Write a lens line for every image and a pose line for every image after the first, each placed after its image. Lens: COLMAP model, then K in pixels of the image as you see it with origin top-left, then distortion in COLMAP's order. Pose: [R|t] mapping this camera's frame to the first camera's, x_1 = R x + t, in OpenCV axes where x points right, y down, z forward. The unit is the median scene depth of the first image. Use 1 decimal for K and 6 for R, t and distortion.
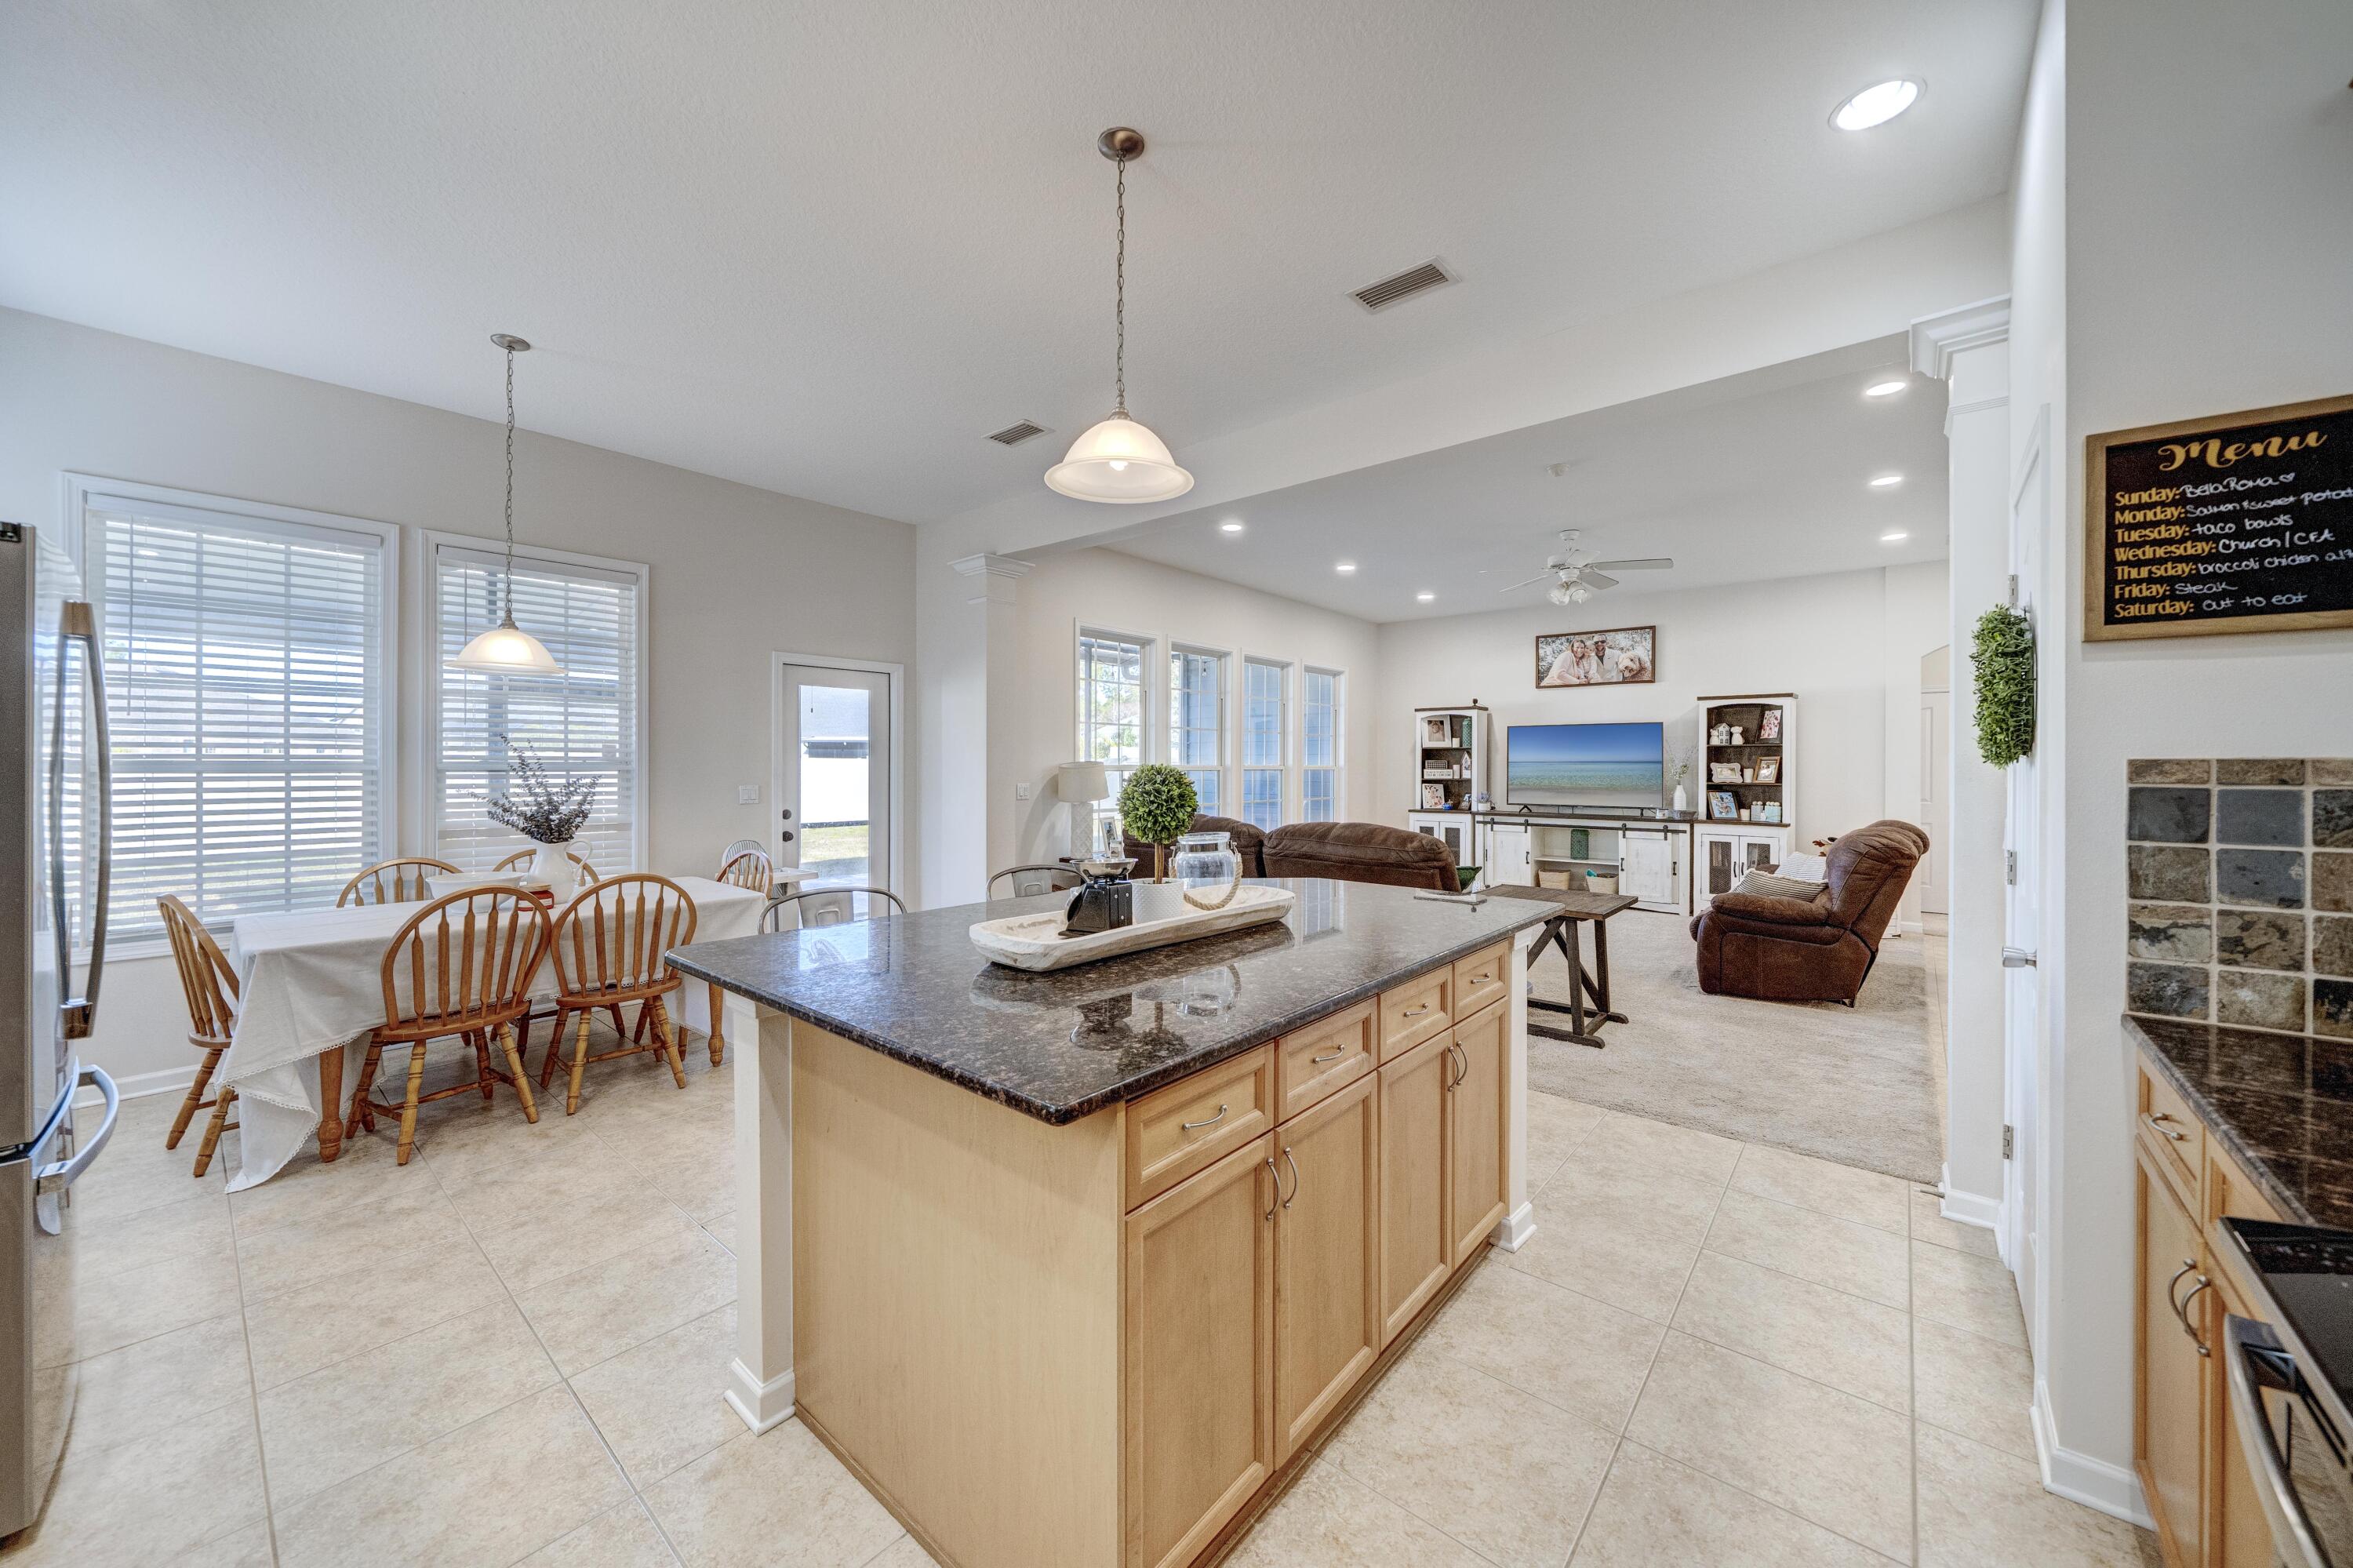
lens RADIAL K [[887.3, 0, 1165.6], [0, 887.3, 779.9], [0, 0, 1]] dist [0.010174, -0.000547]
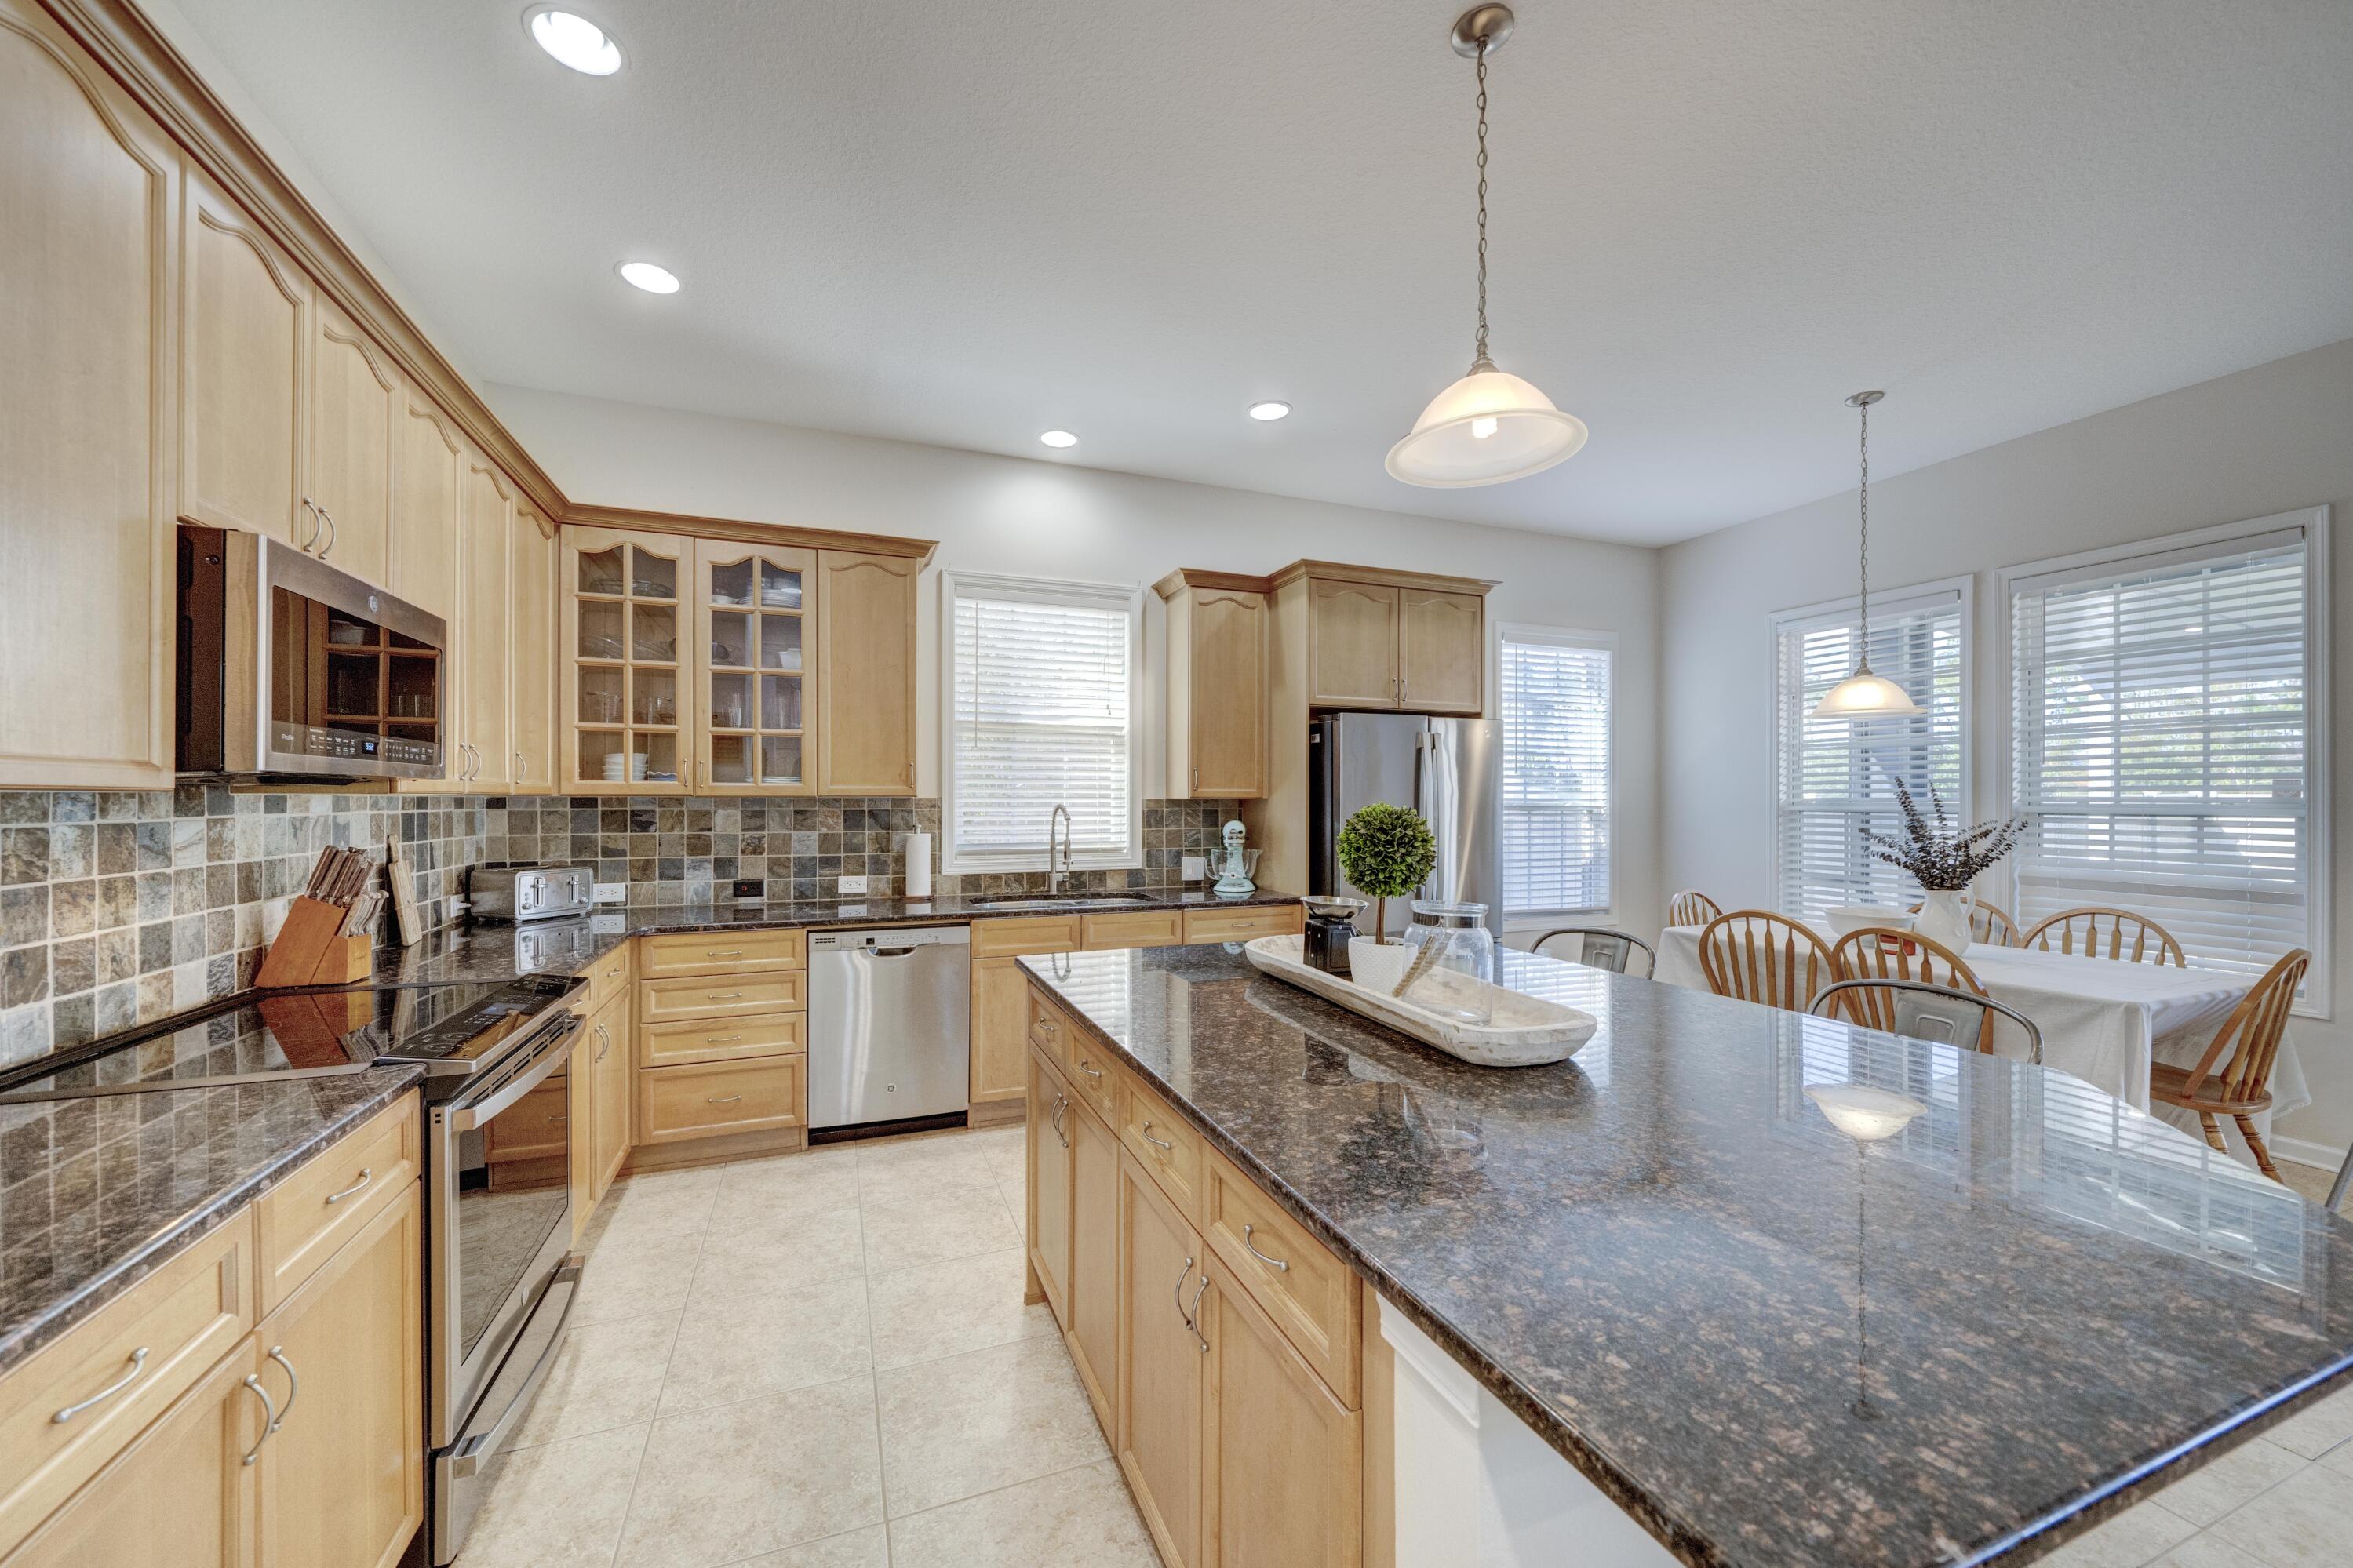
lens RADIAL K [[887.1, 0, 1174.6], [0, 887.1, 797.4], [0, 0, 1]] dist [0.010174, -0.000547]
pose [[-0.470505, -0.006008, -0.882377, 0.397871], [-0.020310, 0.999786, 0.004023, -0.011792], [0.882164, 0.019813, -0.470526, 0.571156]]
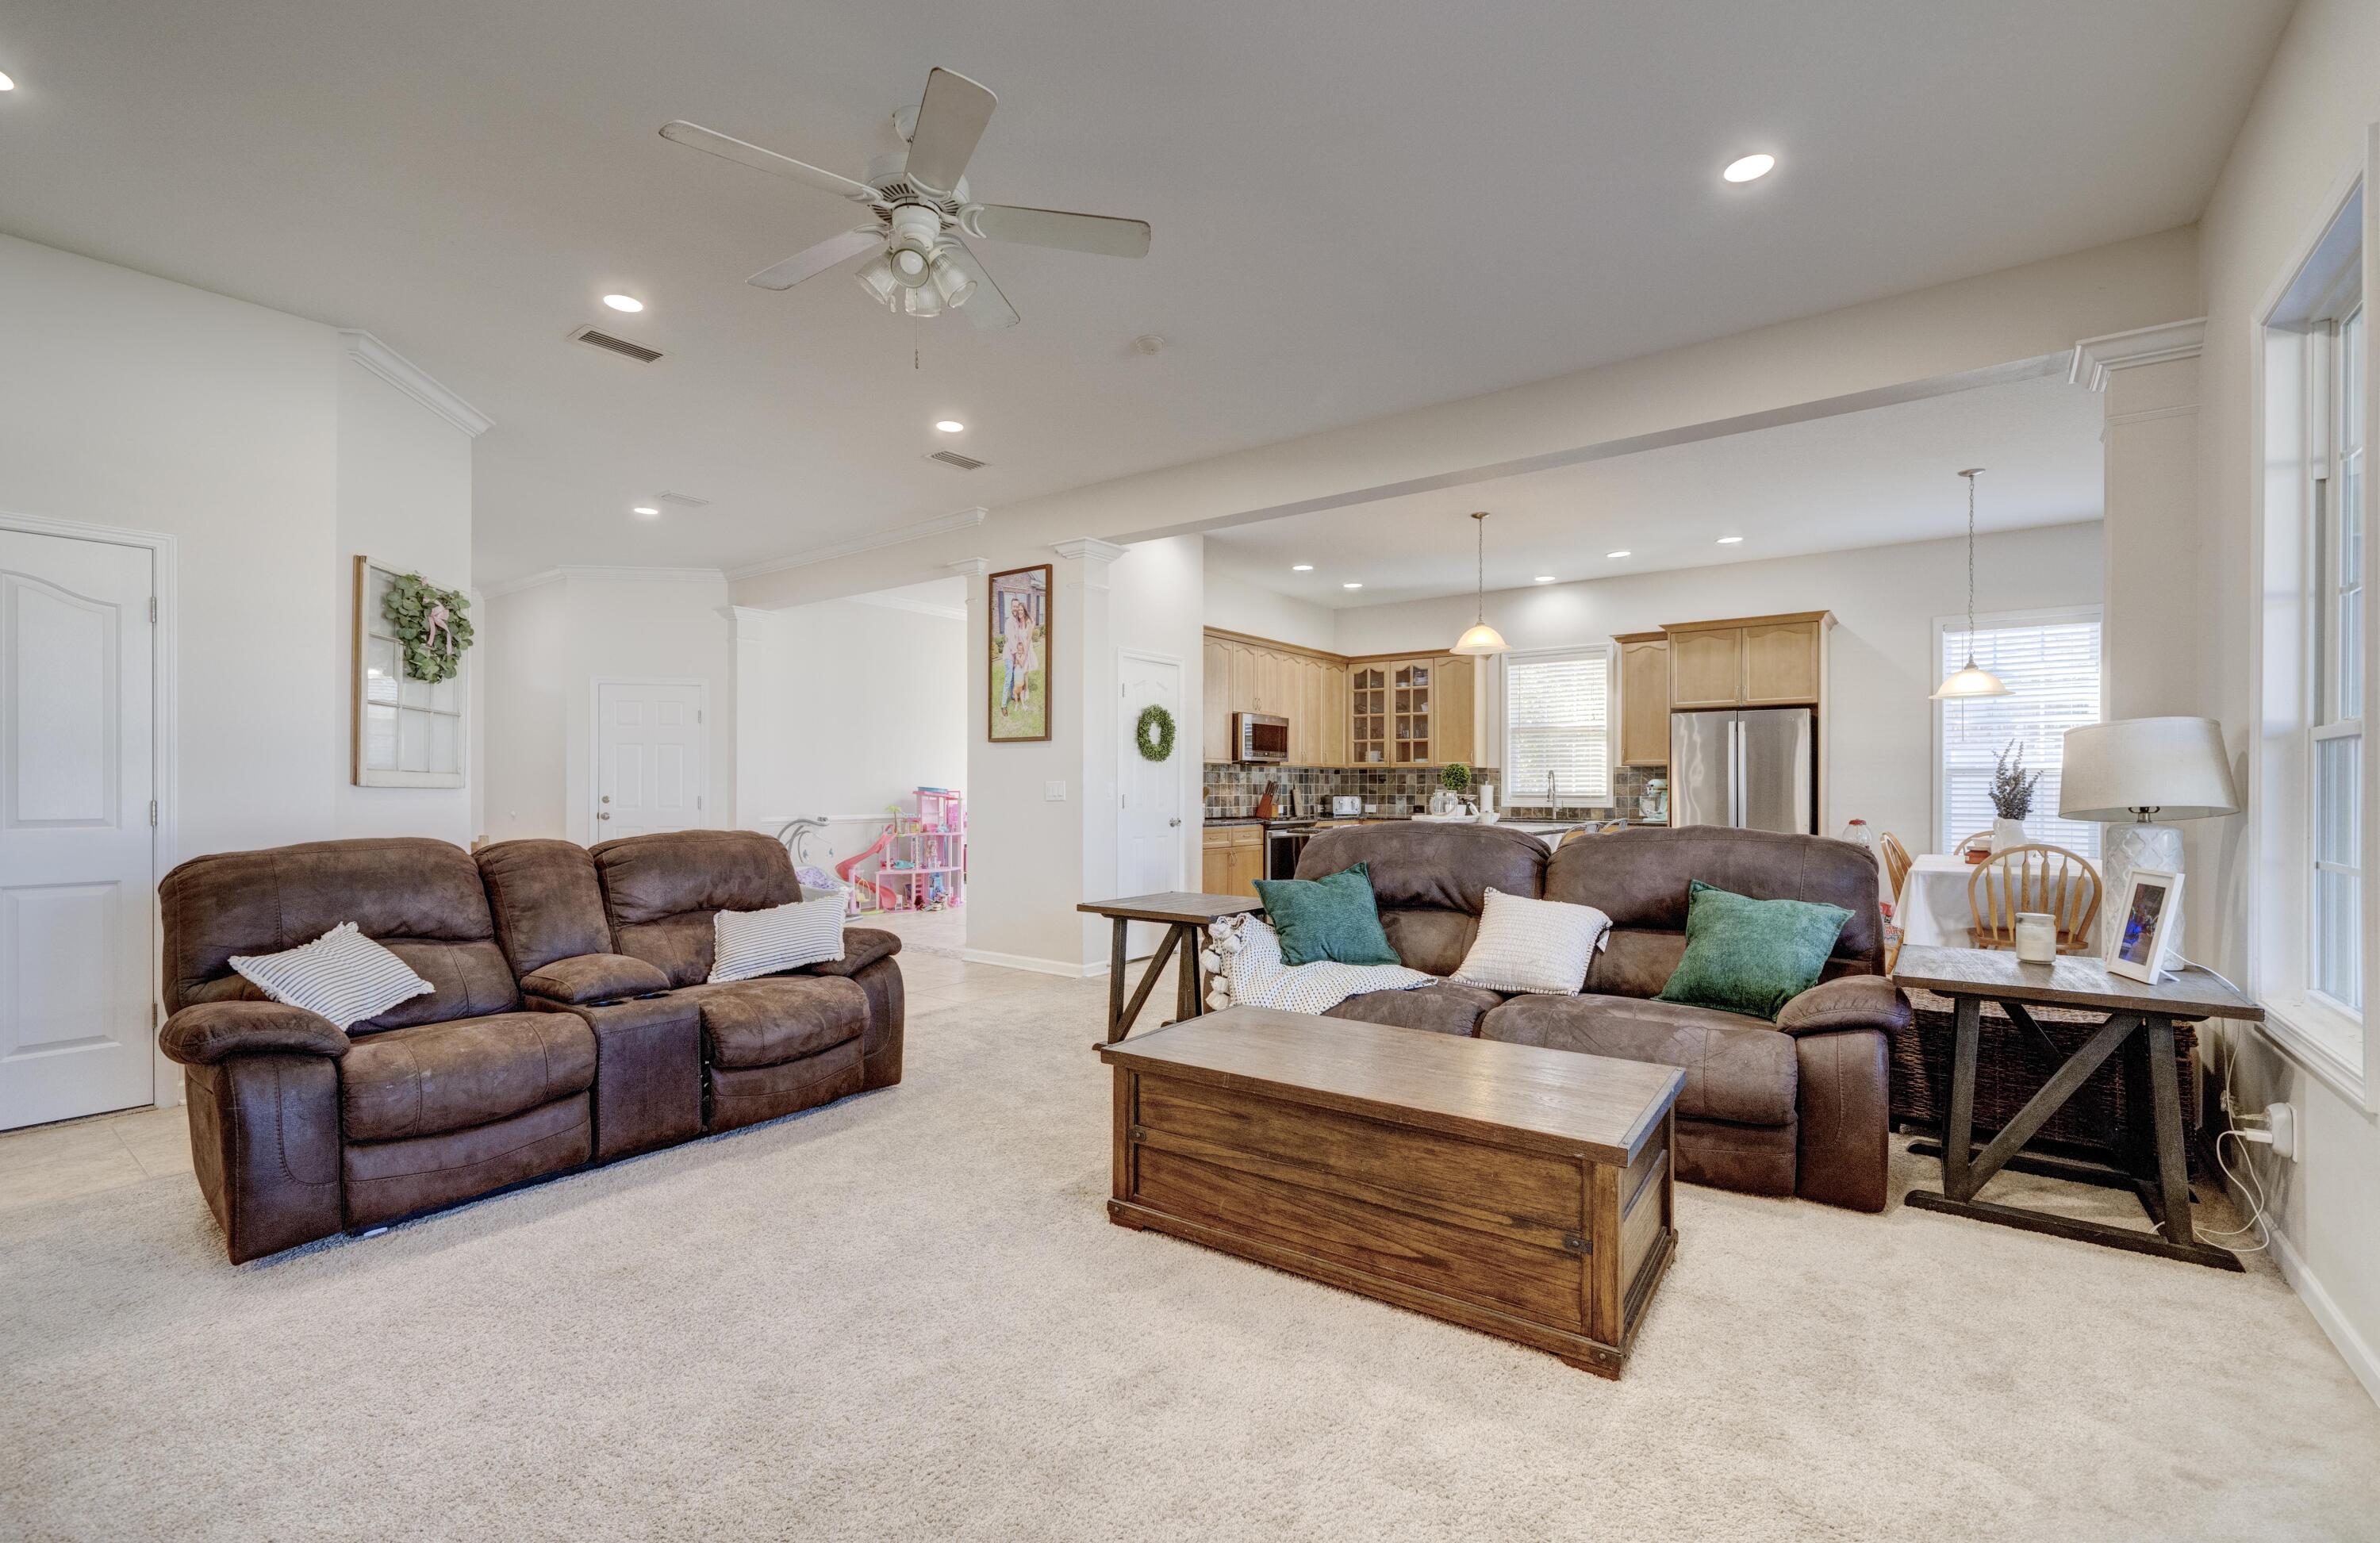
lens RADIAL K [[1000.0, 0, 1193.9], [0, 1000.0, 779.6], [0, 0, 1]] dist [0.002666, 0.000047]
pose [[-0.995722, -0.005015, -0.092266, 0.516893], [-0.005989, 0.999929, 0.010289, 0.003660], [0.092208, 0.010797, -0.995681, 1.865109]]
